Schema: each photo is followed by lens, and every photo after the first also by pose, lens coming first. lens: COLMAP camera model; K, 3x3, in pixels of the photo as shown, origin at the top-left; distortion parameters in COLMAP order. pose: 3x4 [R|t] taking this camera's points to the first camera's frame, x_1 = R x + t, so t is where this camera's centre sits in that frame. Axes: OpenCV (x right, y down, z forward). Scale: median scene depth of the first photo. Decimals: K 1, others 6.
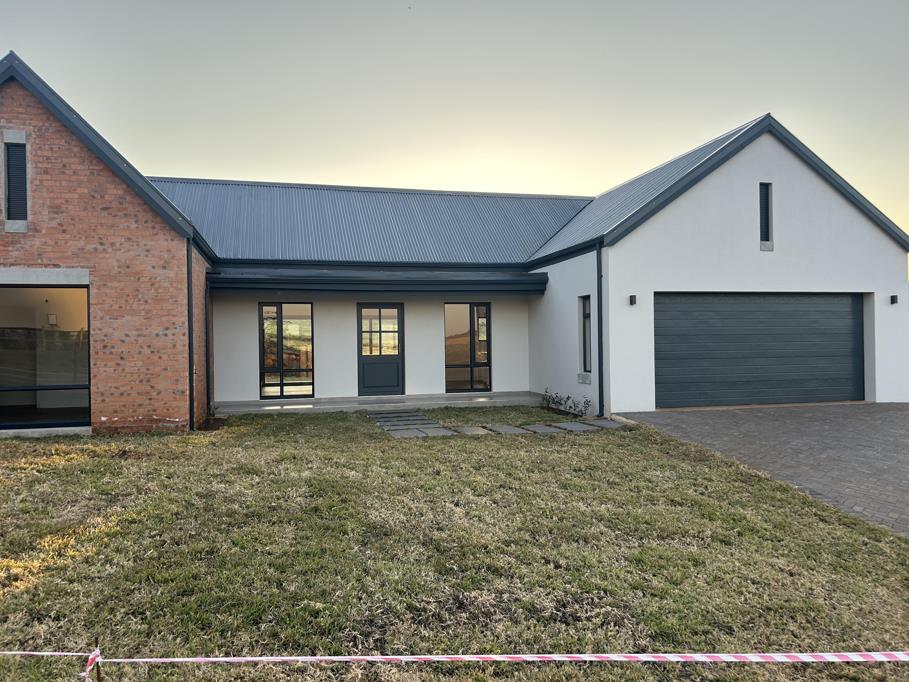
lens RADIAL K [[684.3, 0, 454.5], [0, 684.3, 346.1], [0, 0, 1]] dist [0.022876, 0.003641]
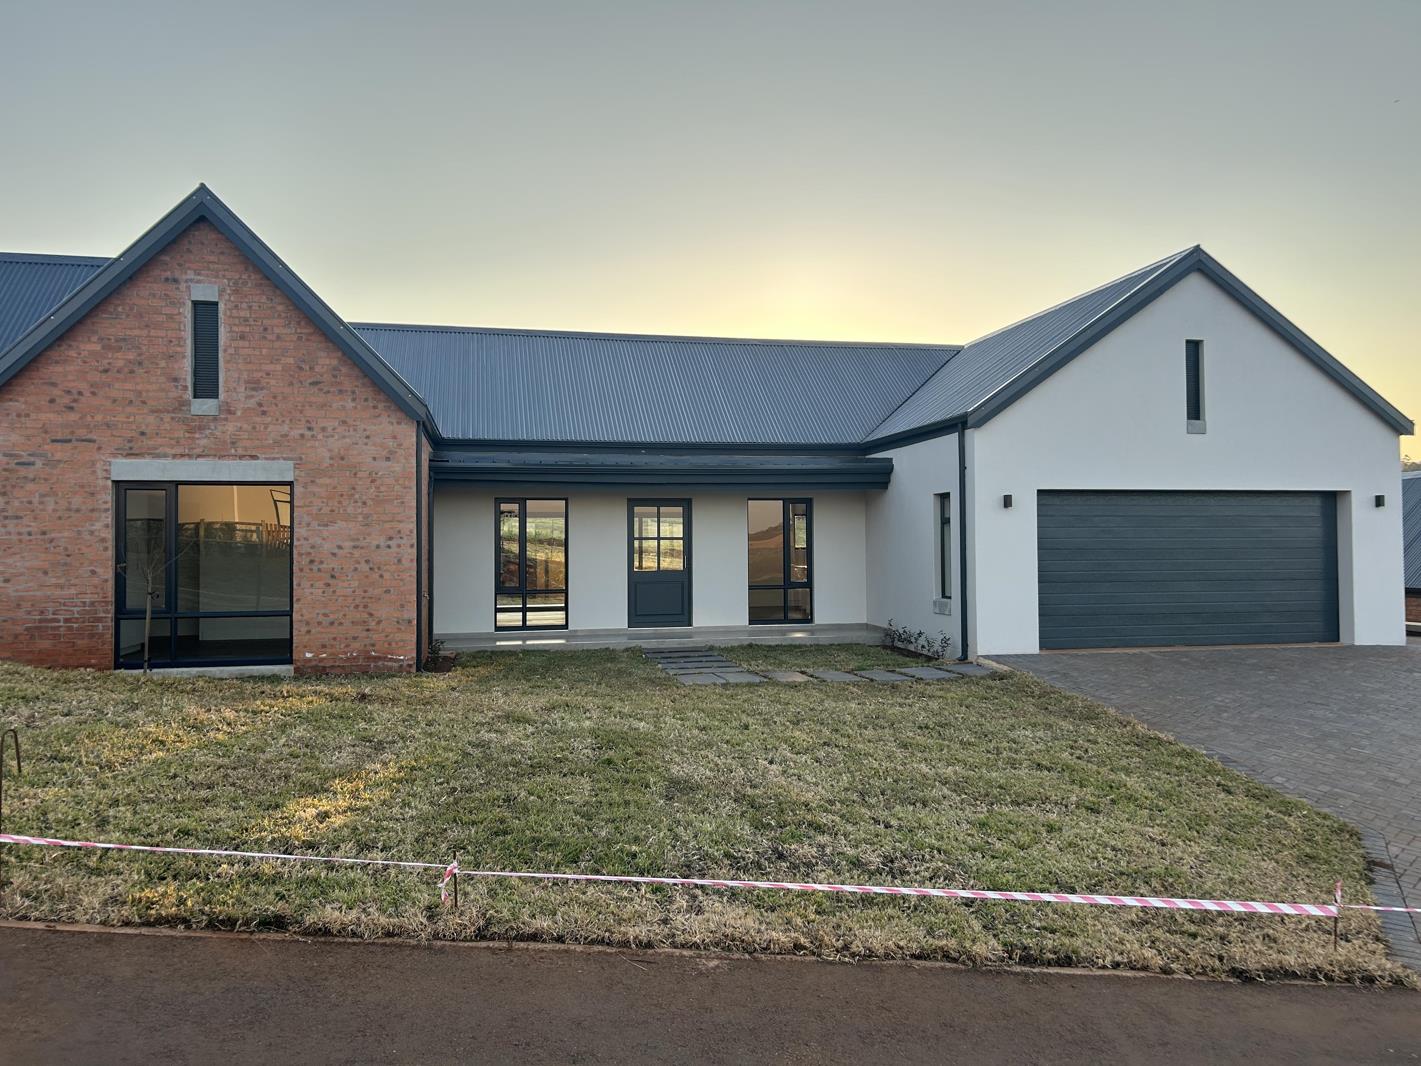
lens RADIAL K [[1075.5, 0, 717.1], [0, 1075.5, 528.5], [0, 0, 1]] dist [0.043111, -0.003476]
pose [[0.999366, 0.006849, -0.034928, -0.011566], [-0.007490, 0.999805, -0.018259, -0.017452], [0.034796, 0.018509, 0.999223, -0.196115]]
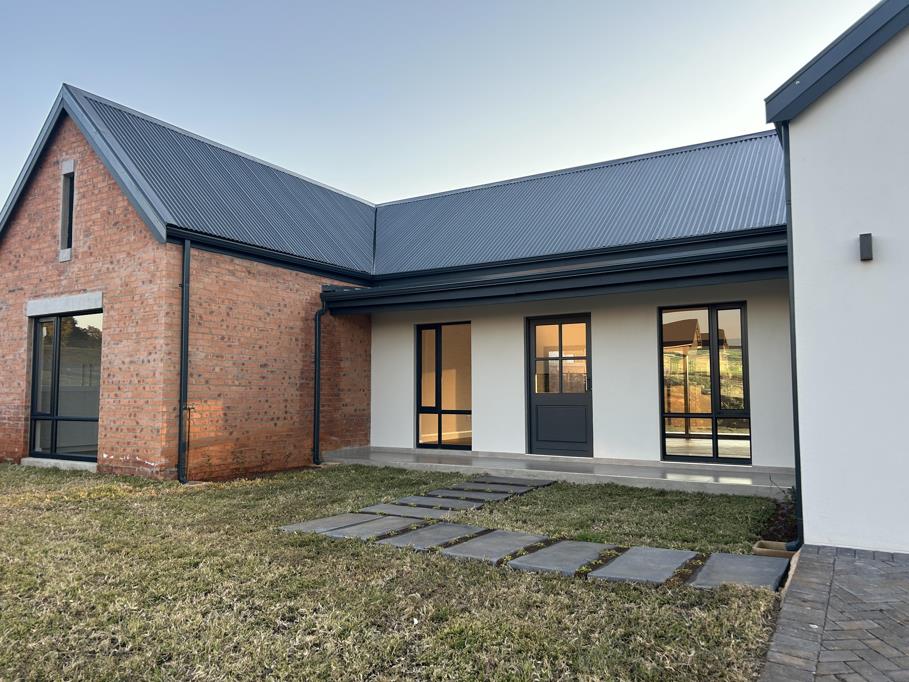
lens RADIAL K [[684.3, 0, 454.5], [0, 684.3, 346.1], [0, 0, 1]] dist [0.022876, 0.003641]
pose [[0.690158, -0.038639, -0.722627, 0.453536], [-0.010413, 0.997940, -0.063305, 0.014987], [0.723584, 0.051215, 0.688334, 0.701666]]
